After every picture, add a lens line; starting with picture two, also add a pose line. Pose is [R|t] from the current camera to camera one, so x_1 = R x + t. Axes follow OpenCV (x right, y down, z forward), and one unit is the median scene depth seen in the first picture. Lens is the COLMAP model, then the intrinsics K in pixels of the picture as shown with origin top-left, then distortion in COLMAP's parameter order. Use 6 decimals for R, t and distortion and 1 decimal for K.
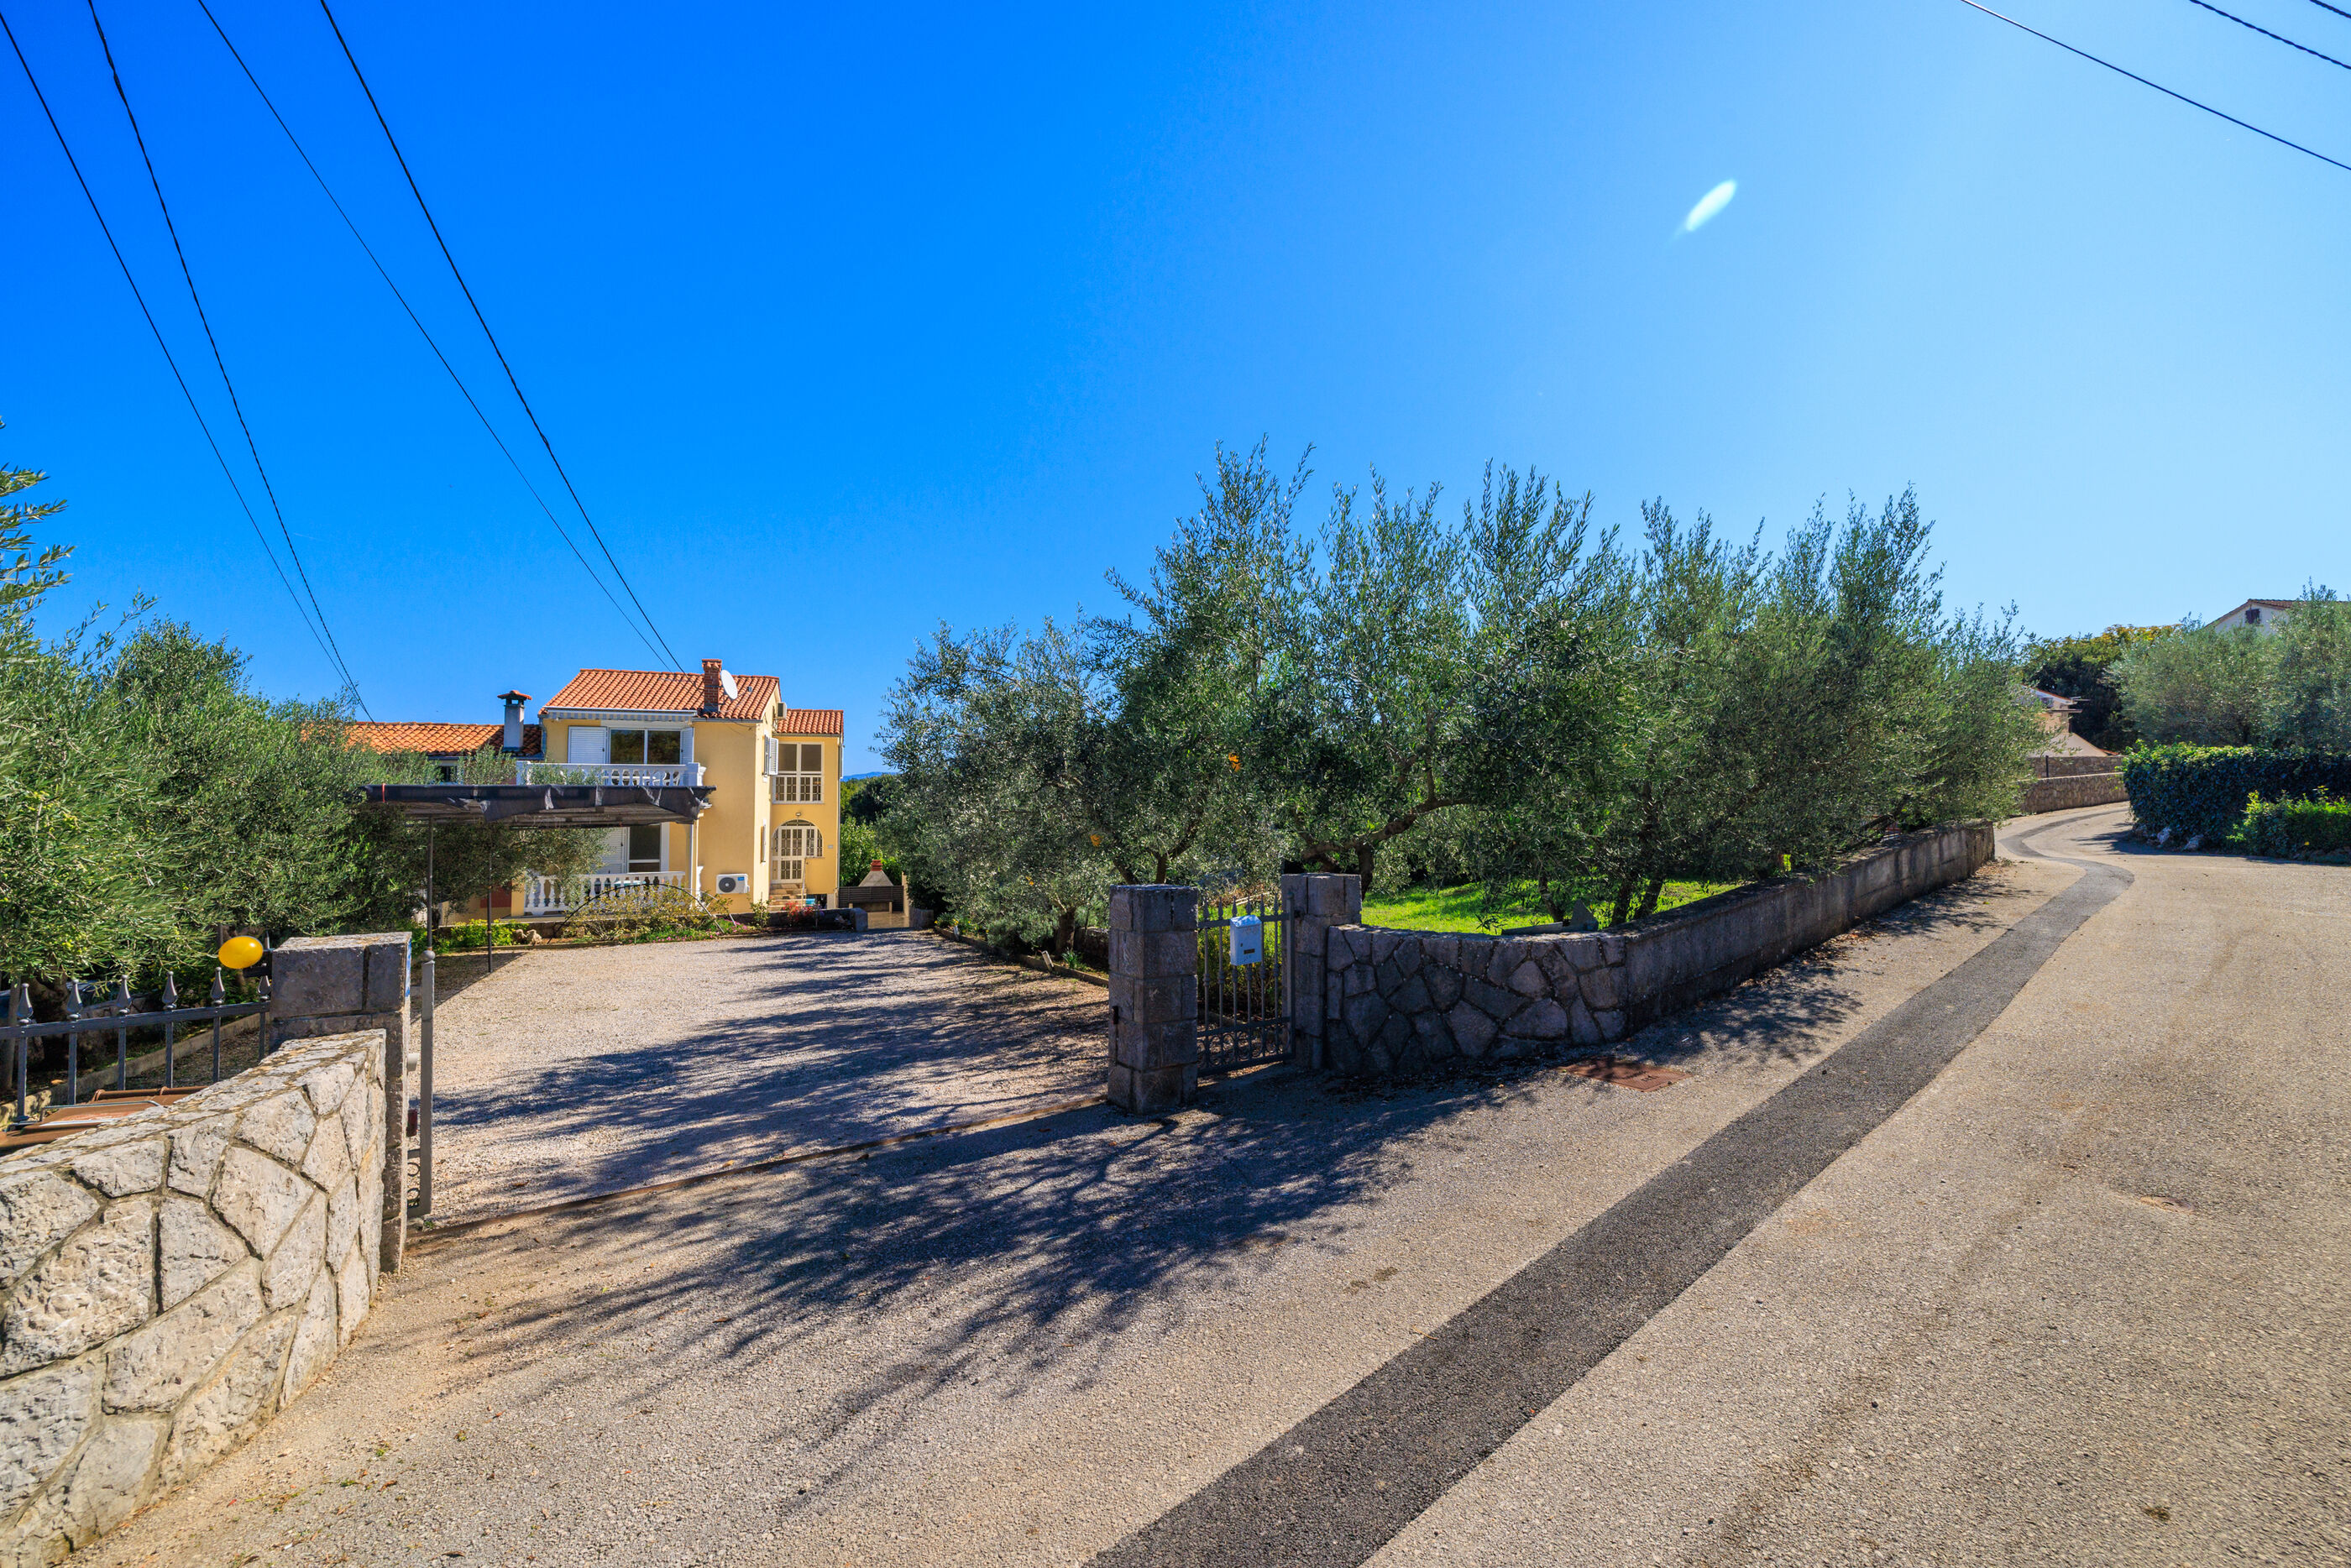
lens RADIAL K [[990.0, 0, 1199.3], [0, 990.0, 762.3], [0, 0, 1]] dist [0.001531, 0.000080]
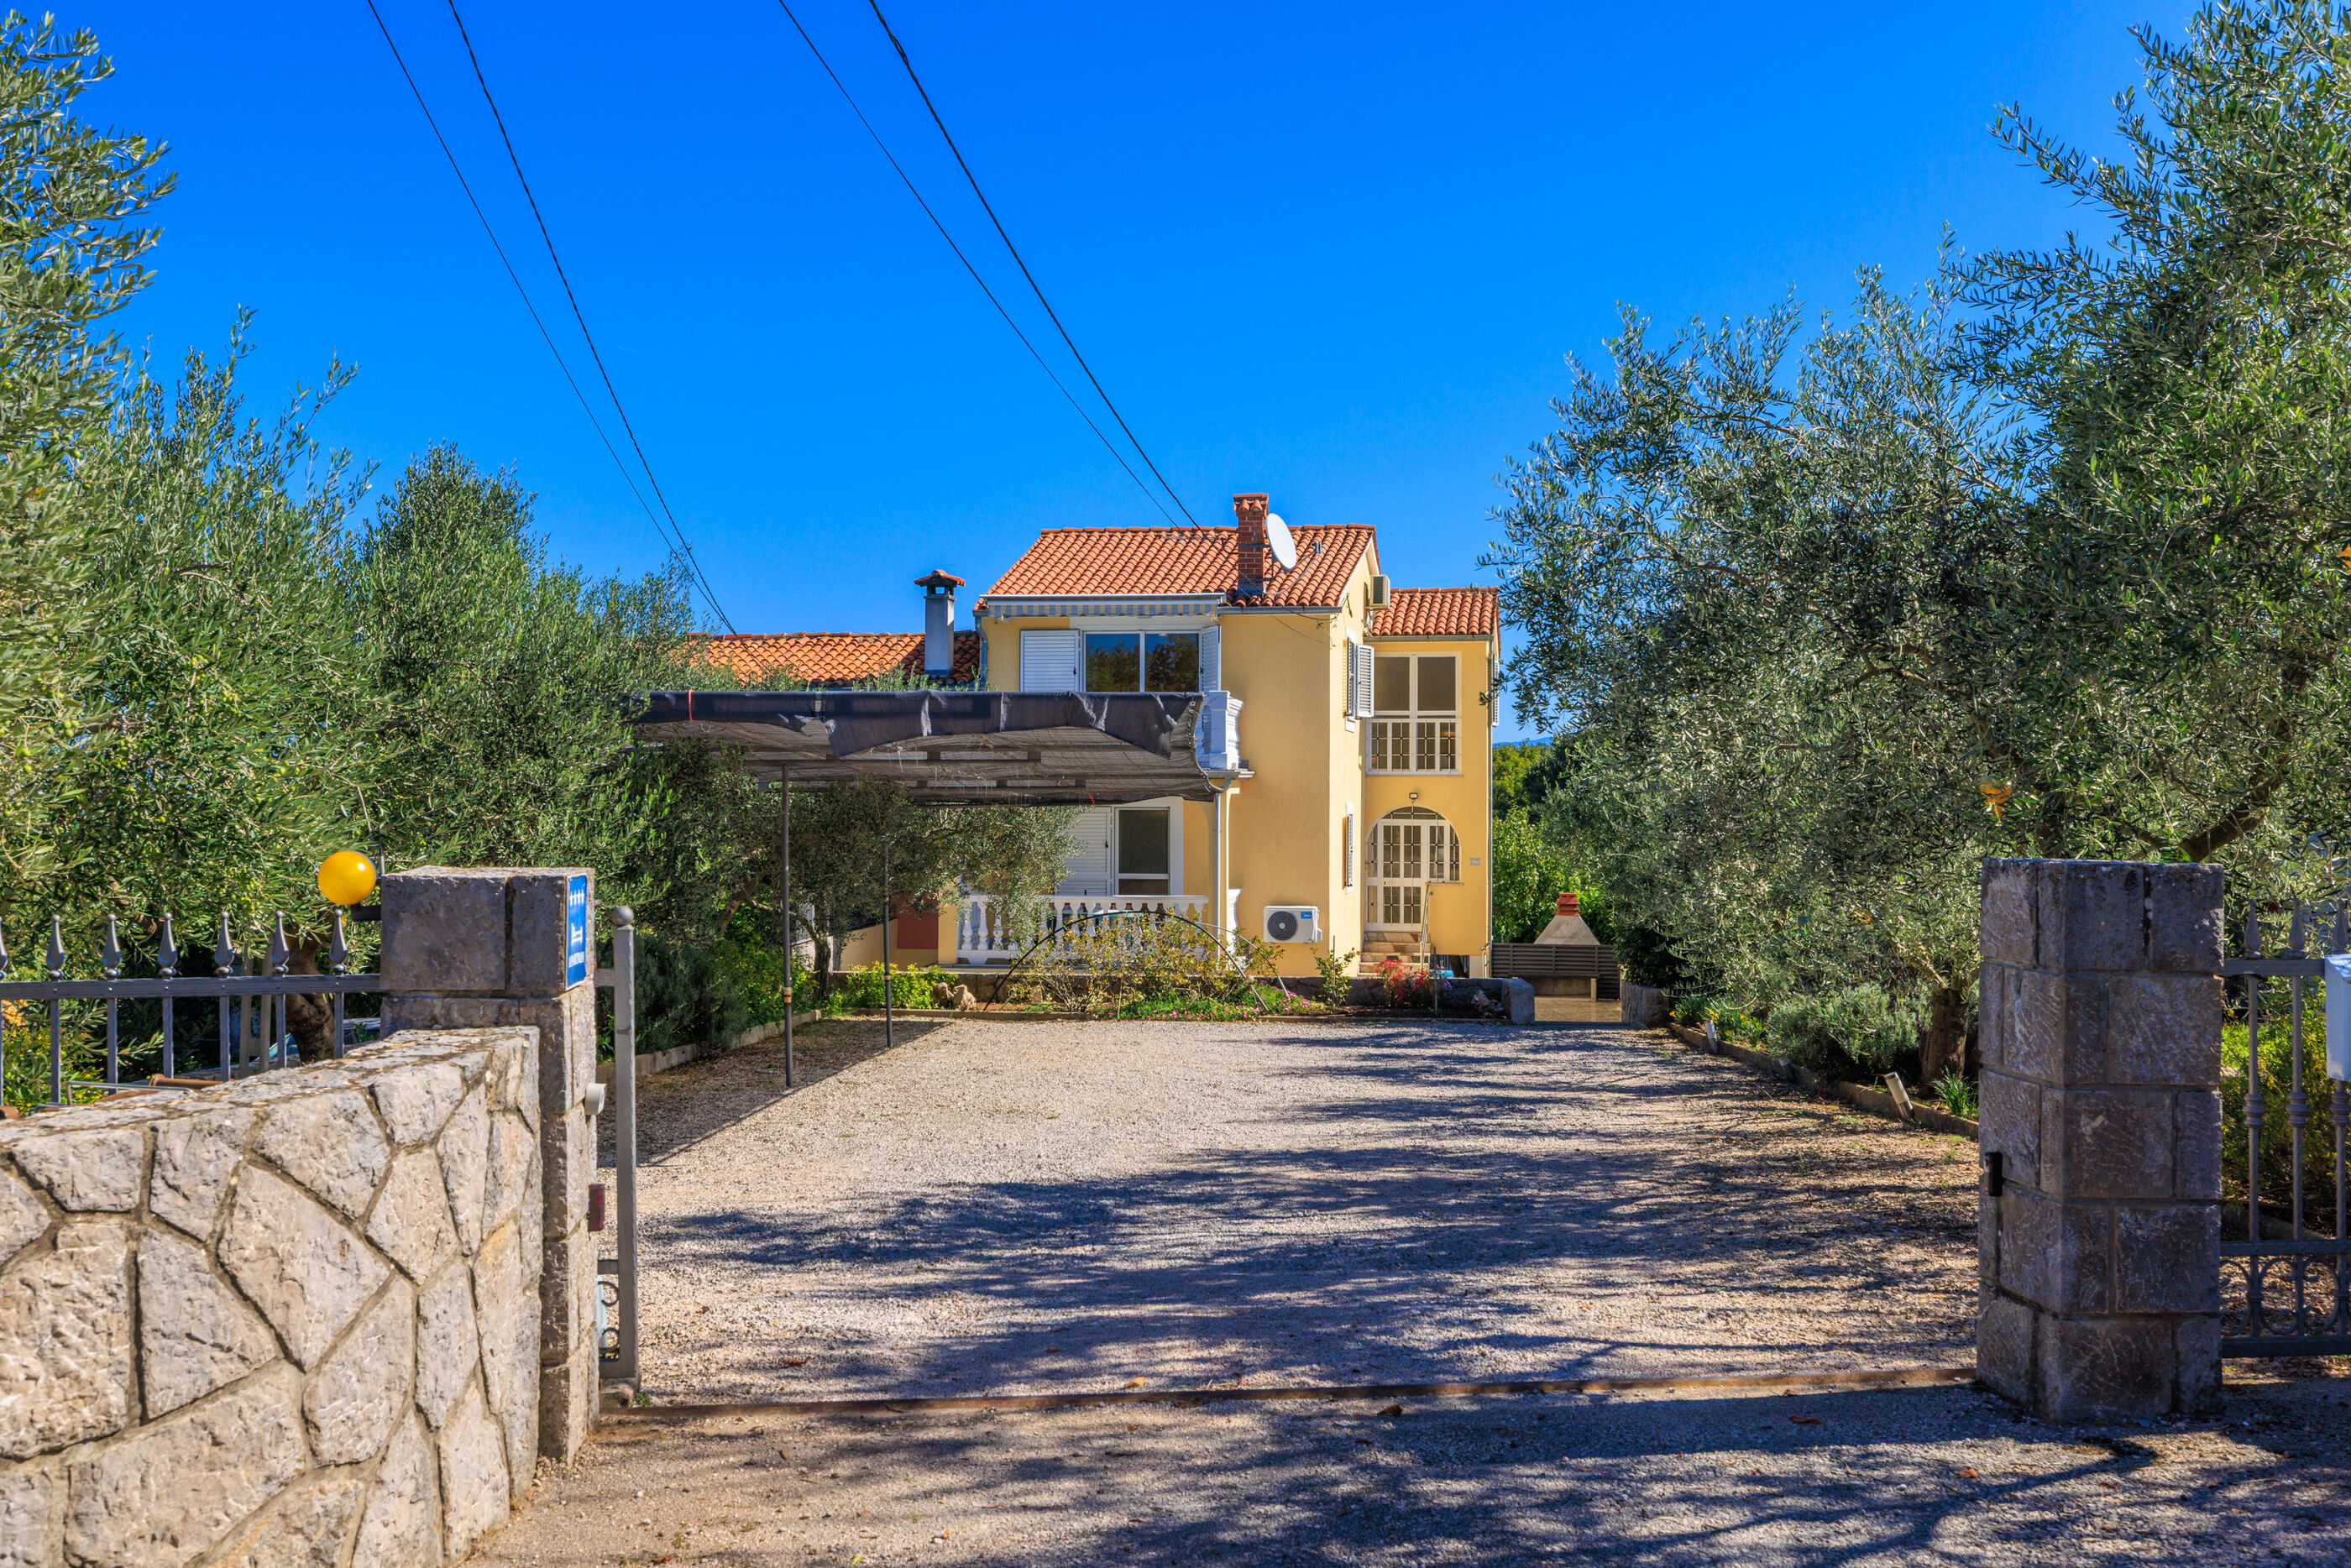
lens RADIAL K [[2083.9, 0, 1168.8], [0, 2083.9, 787.8], [0, 0, 1]] dist [-0.004703, 0.010435]
pose [[0.872615, 0.002656, -0.488401, 0.036855], [0.016923, 0.999220, 0.035670, 0.061918], [0.488115, -0.039392, 0.871890, 0.098933]]
